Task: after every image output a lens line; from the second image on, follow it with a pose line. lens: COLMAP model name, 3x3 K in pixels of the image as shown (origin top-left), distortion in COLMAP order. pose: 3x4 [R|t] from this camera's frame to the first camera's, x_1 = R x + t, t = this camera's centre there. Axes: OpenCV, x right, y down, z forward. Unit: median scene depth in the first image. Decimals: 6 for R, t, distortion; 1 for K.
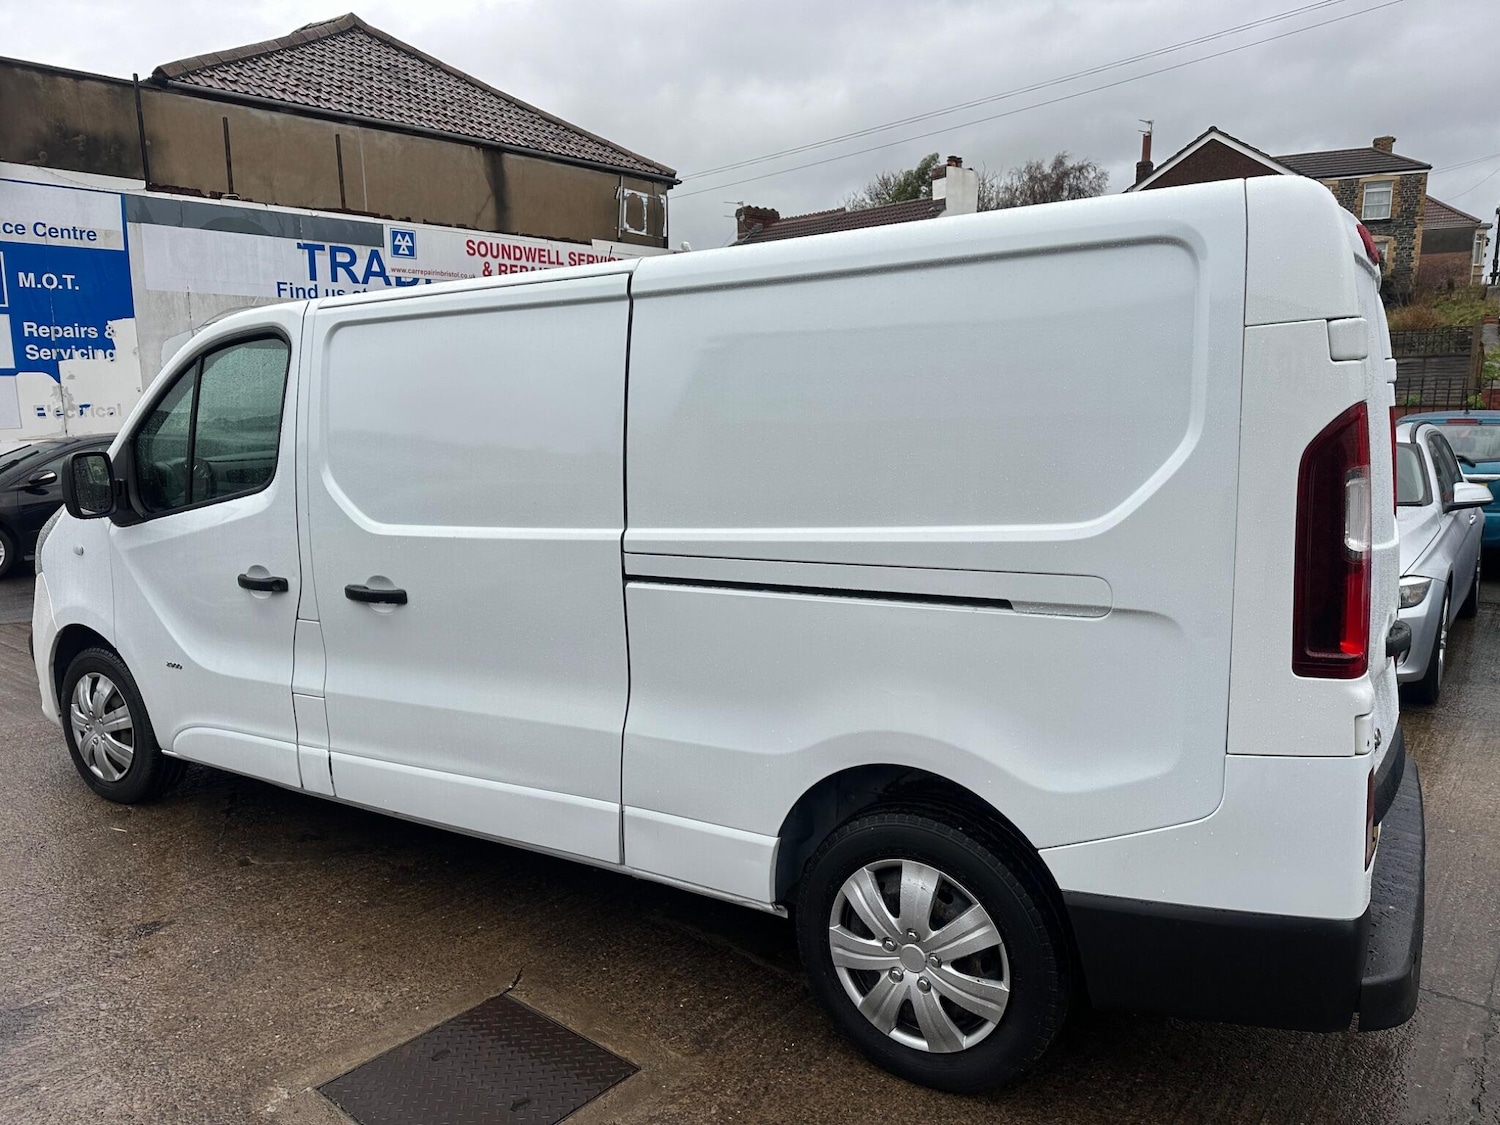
lens RADIAL K [[1060.0, 0, 744.4], [0, 1060.0, 565.9], [0, 0, 1]] dist [0.029773, -0.031726]
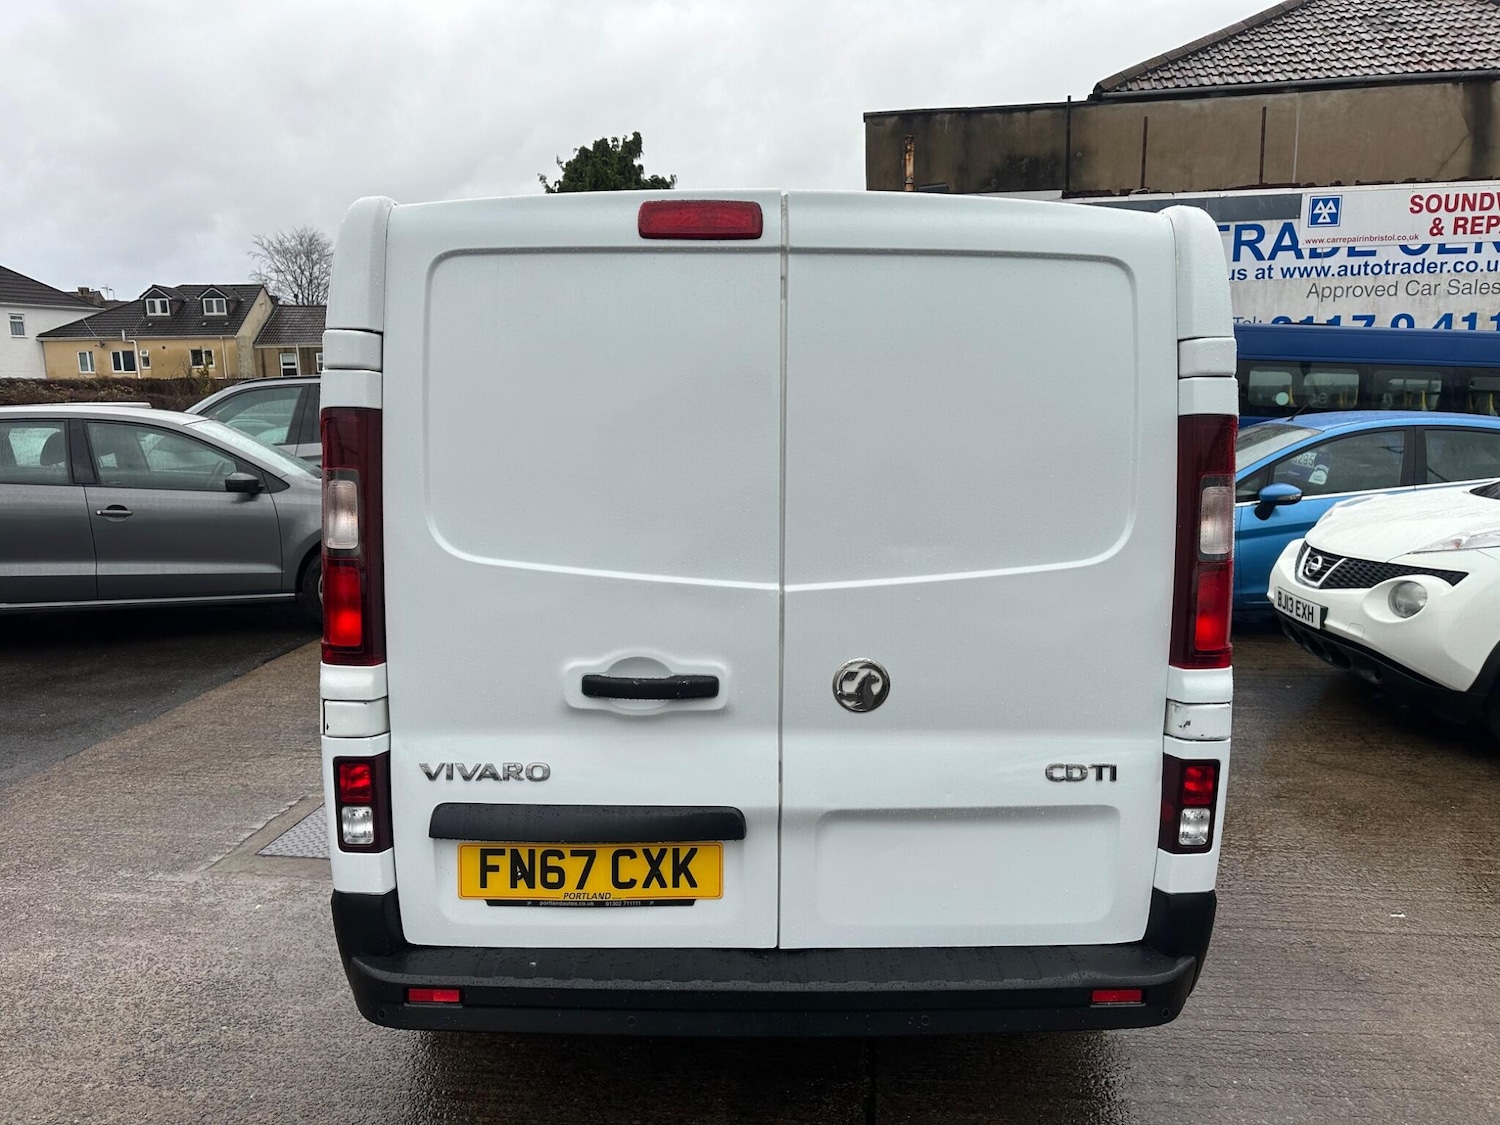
lens RADIAL K [[1060.0, 0, 750.2], [0, 1060.0, 555.3], [0, 0, 1]] dist [0.029773, -0.031726]
pose [[0.559664, 0.132407, -0.818074, 0.241124], [-0.124186, 0.989407, 0.075178, -0.019858], [0.819362, 0.059519, 0.570178, 0.104681]]
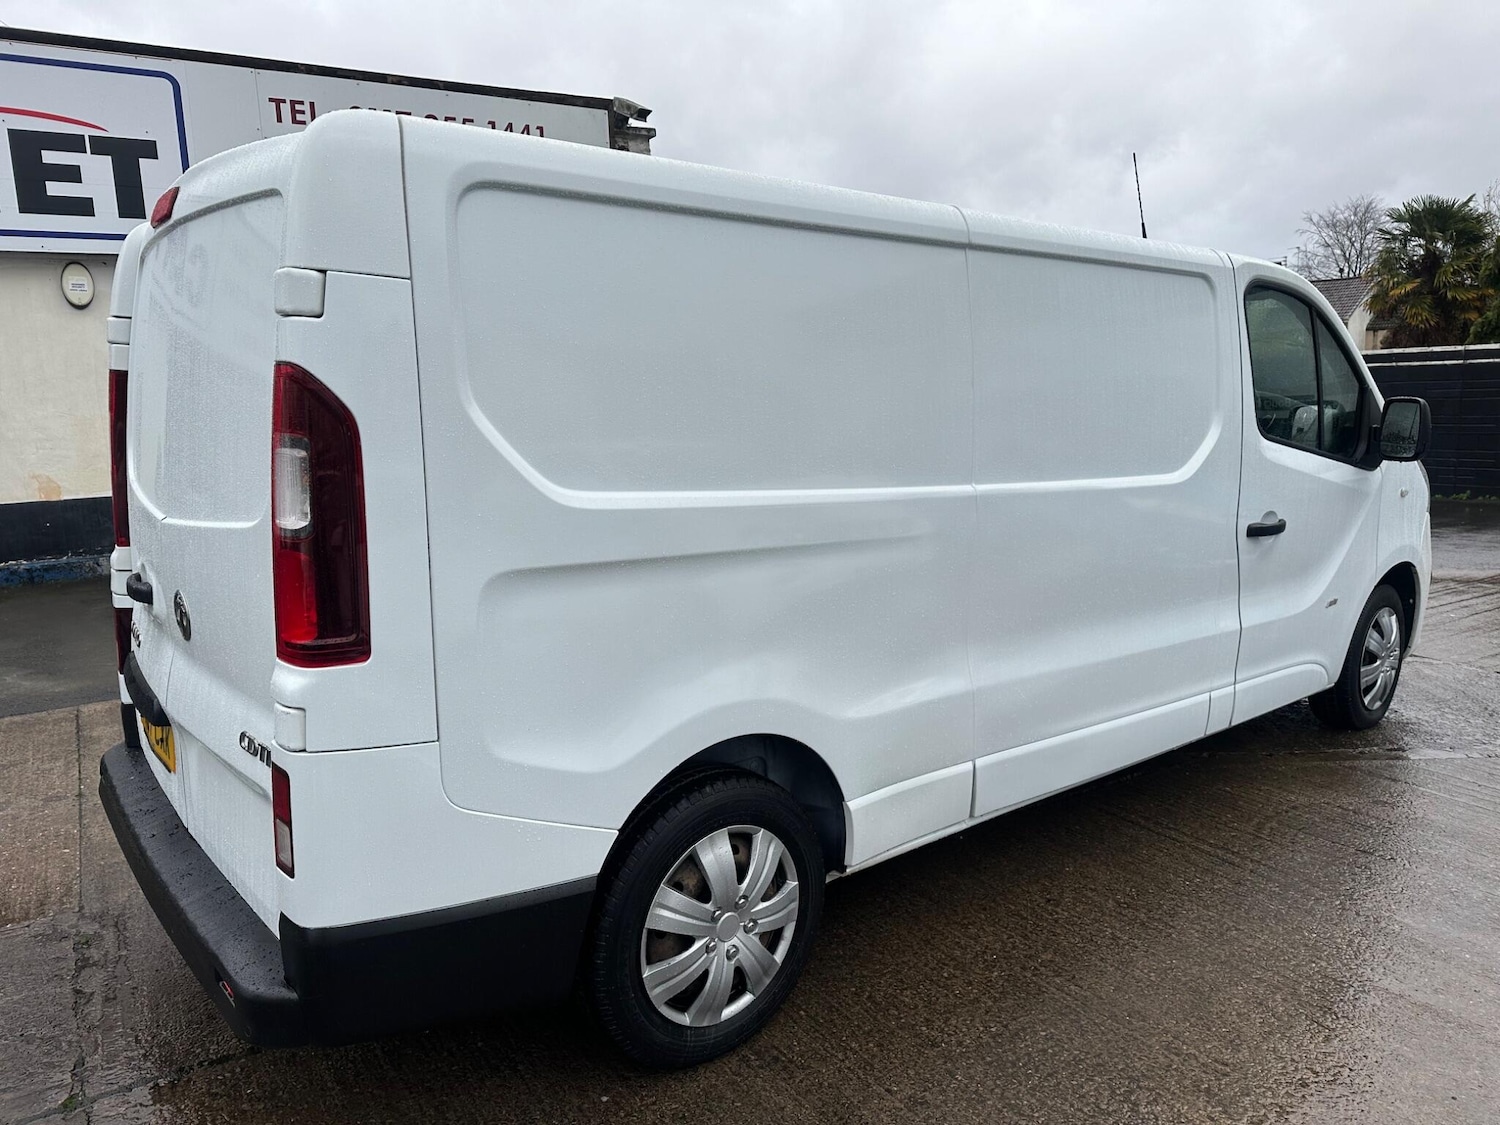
lens RADIAL K [[1060.0, 0, 764.0], [0, 1060.0, 562.1], [0, 0, 1]] dist [0.029773, -0.031726]
pose [[-0.301063, 0.170848, -0.938175, 0.257492], [-0.121948, 0.968845, 0.215566, -0.047942], [0.945775, 0.179308, -0.270849, 0.339548]]
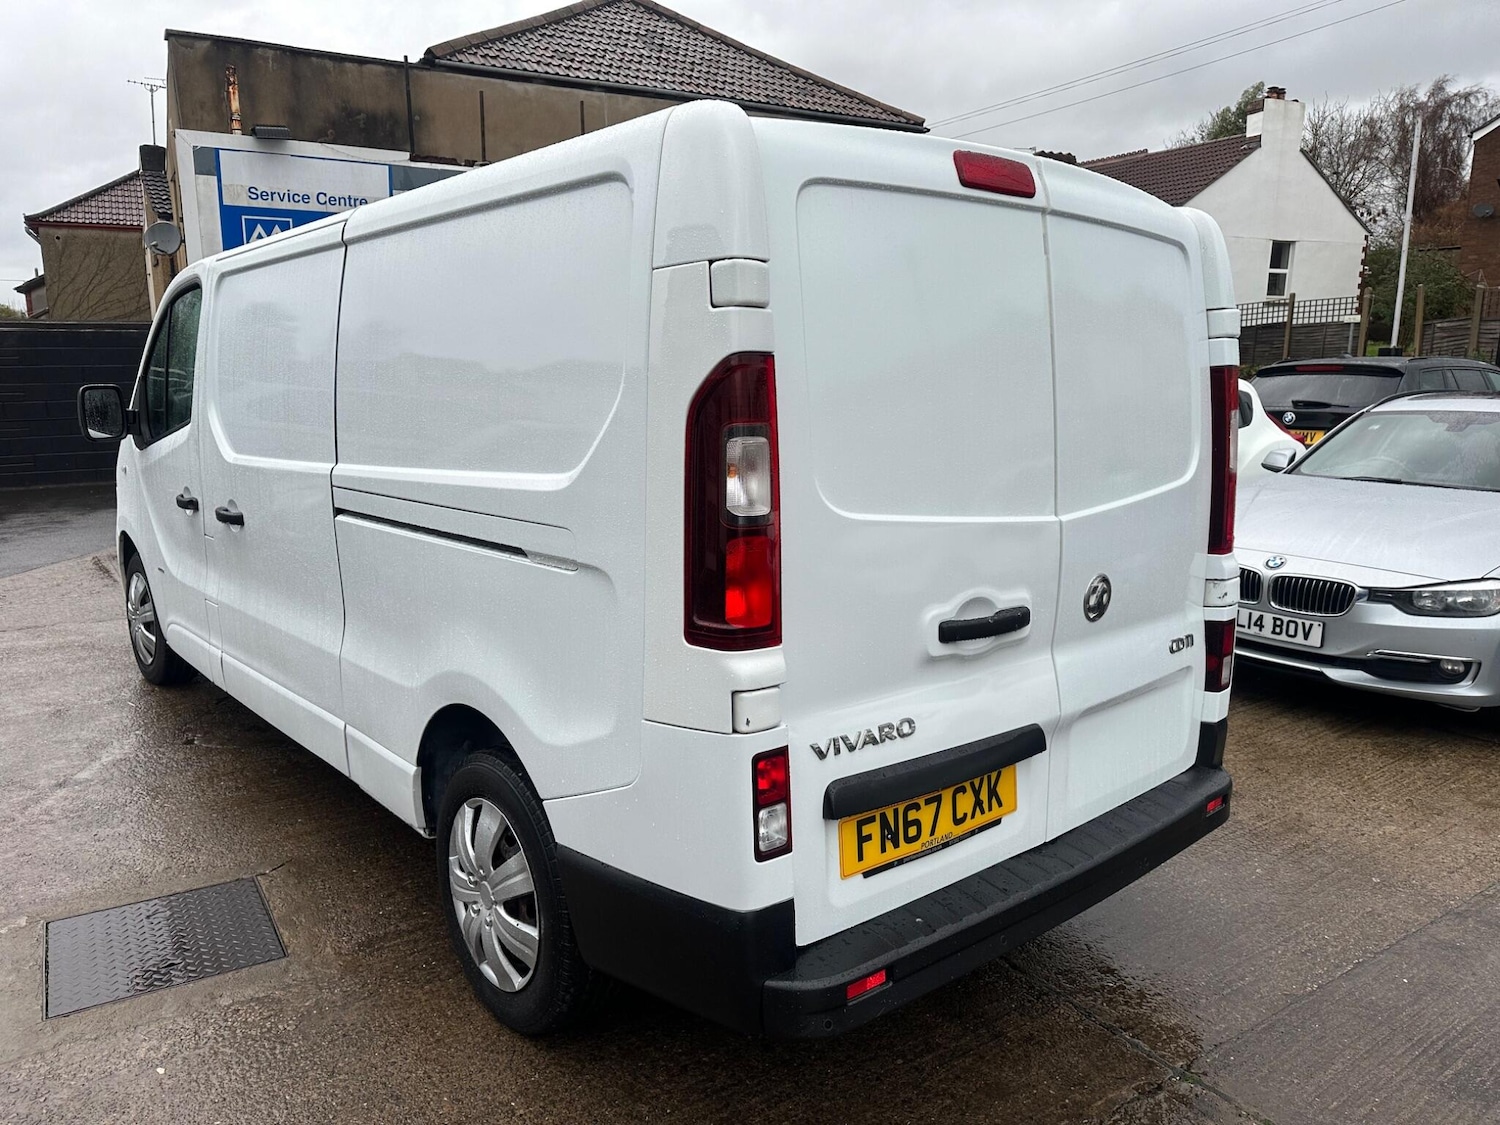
lens RADIAL K [[1060.0, 0, 730.5], [0, 1060.0, 556.0], [0, 0, 1]] dist [0.029773, -0.031726]
pose [[0.954748, 0.070068, -0.289043, 0.118931], [-0.061335, 0.997348, 0.039173, -0.001839], [0.291022, -0.019672, 0.956514, 0.017664]]
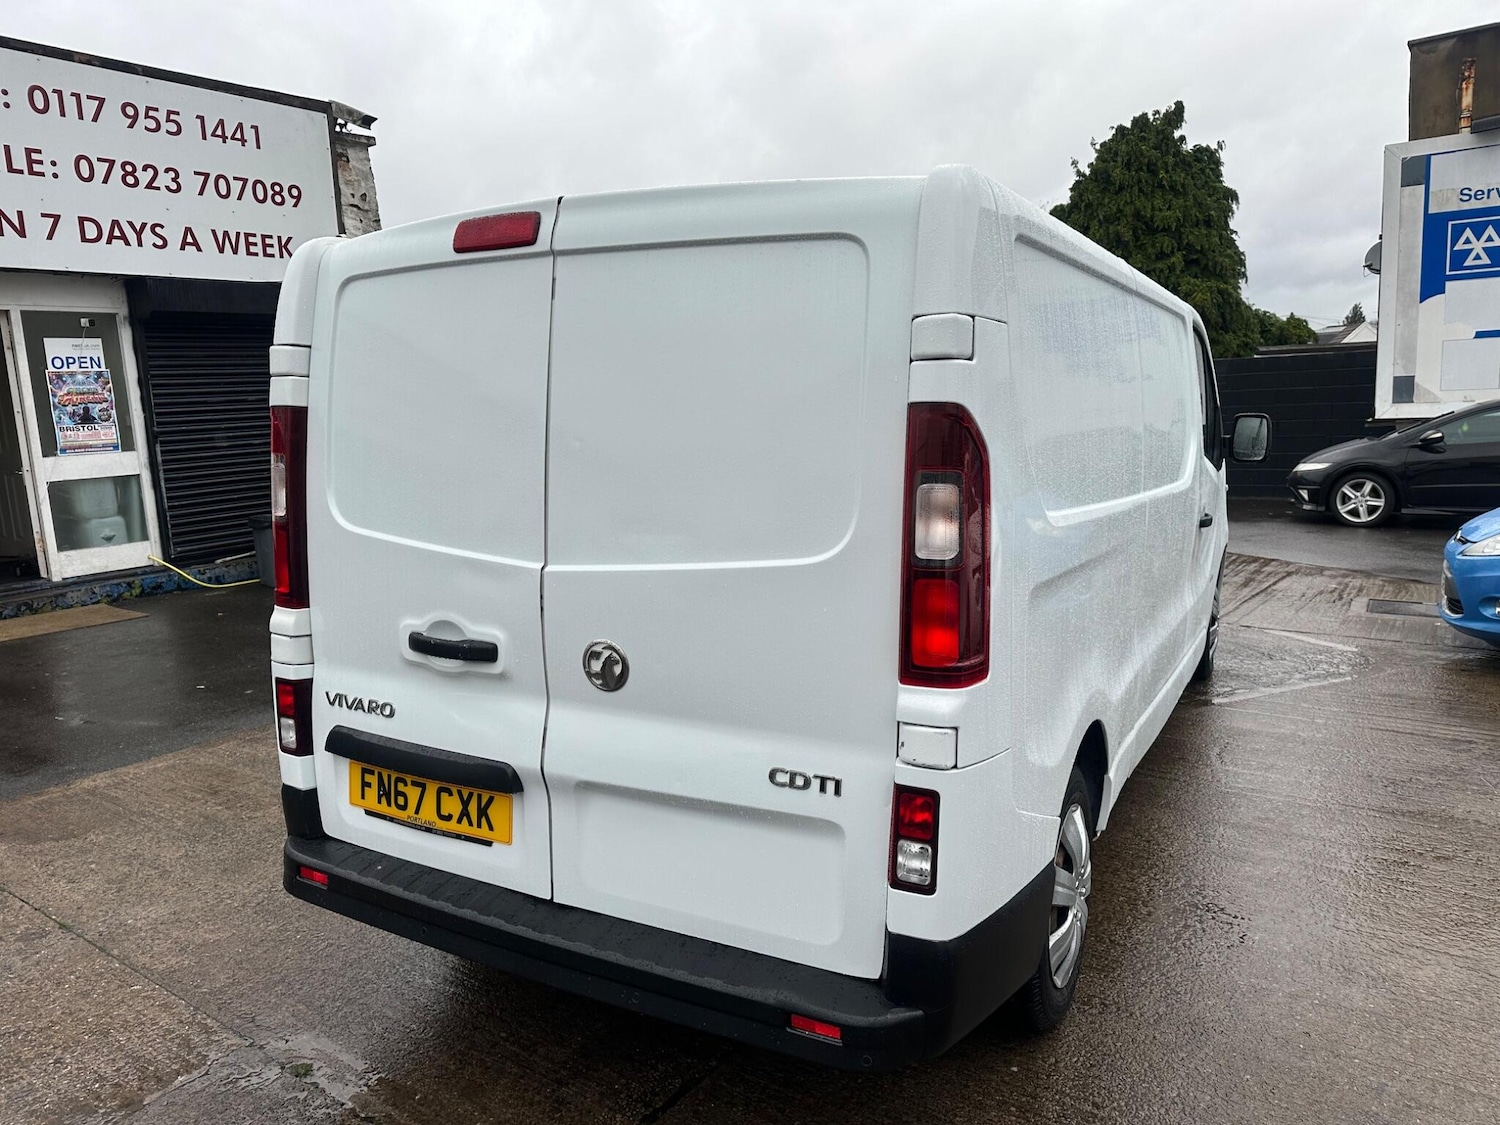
lens RADIAL K [[1060.0, 0, 762.3], [0, 1060.0, 558.1], [0, 0, 1]] dist [0.029773, -0.031726]
pose [[0.084757, 0.158588, -0.983700, 0.284607], [-0.121648, 0.981514, 0.147755, -0.034296], [0.988948, 0.107142, 0.102482, 0.212344]]
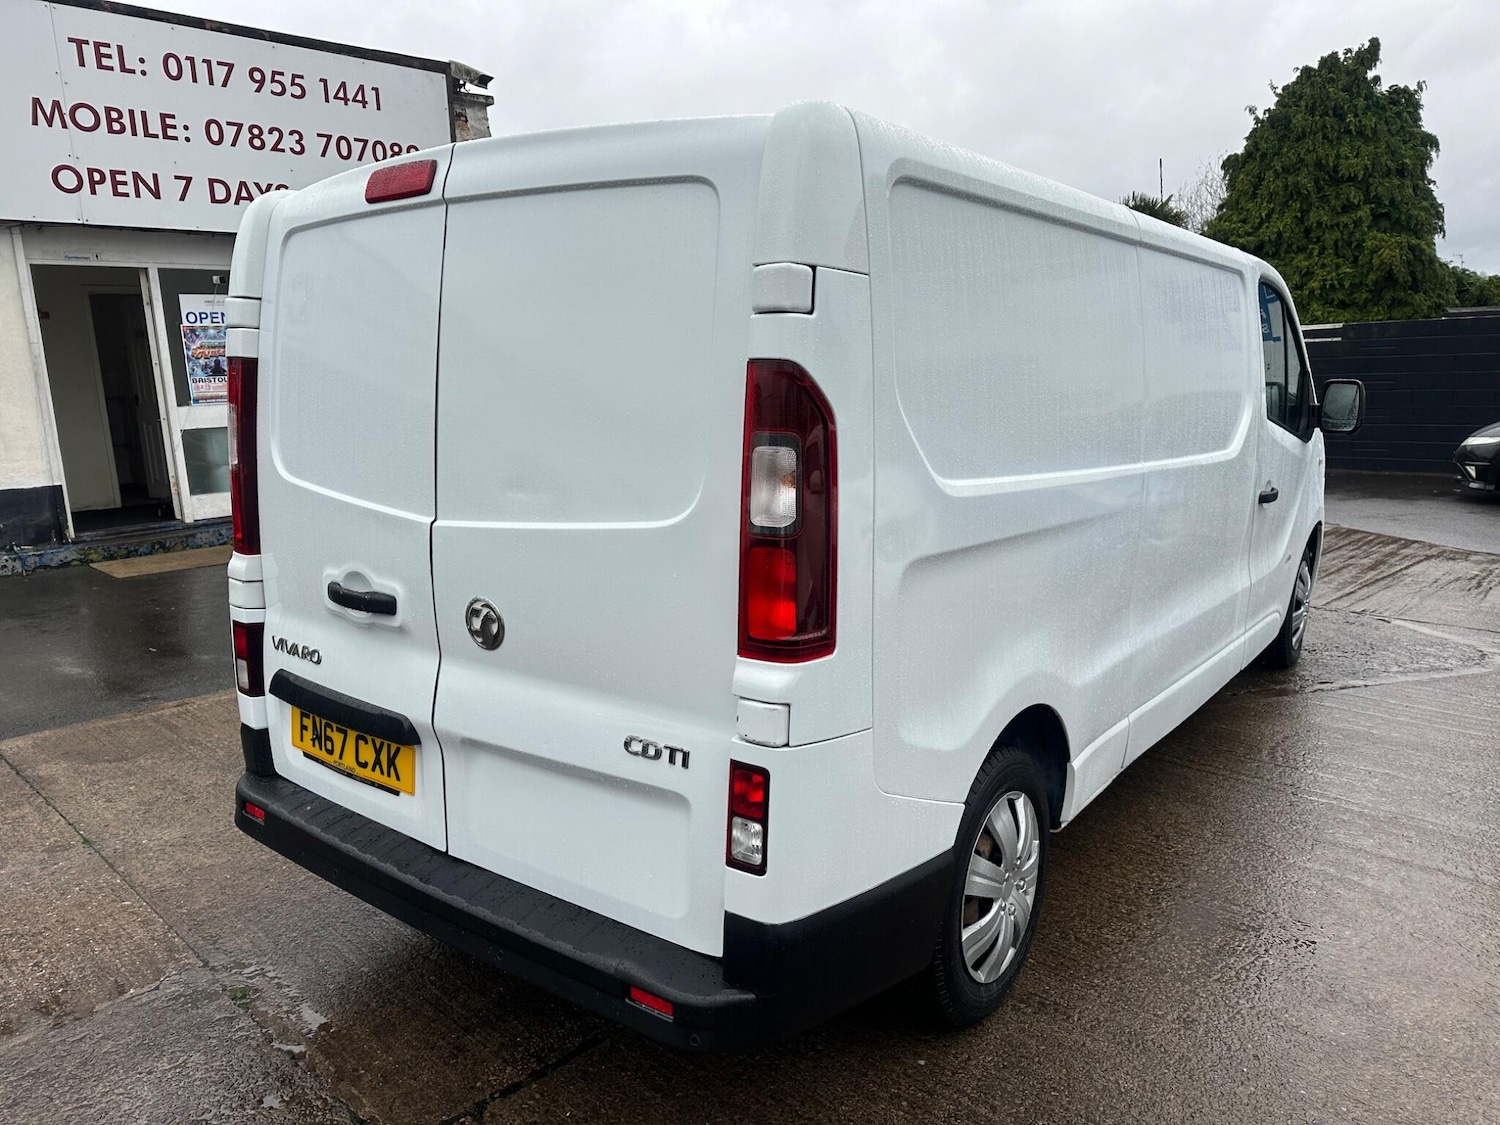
lens RADIAL K [[1060.0, 0, 767.7], [0, 1060.0, 562.3], [0, 0, 1]] dist [0.029773, -0.031726]
pose [[-0.058306, 0.197678, -0.978531, 0.278690], [-0.130946, 0.970216, 0.203800, -0.038615], [0.989673, 0.140017, -0.030685, 0.252786]]
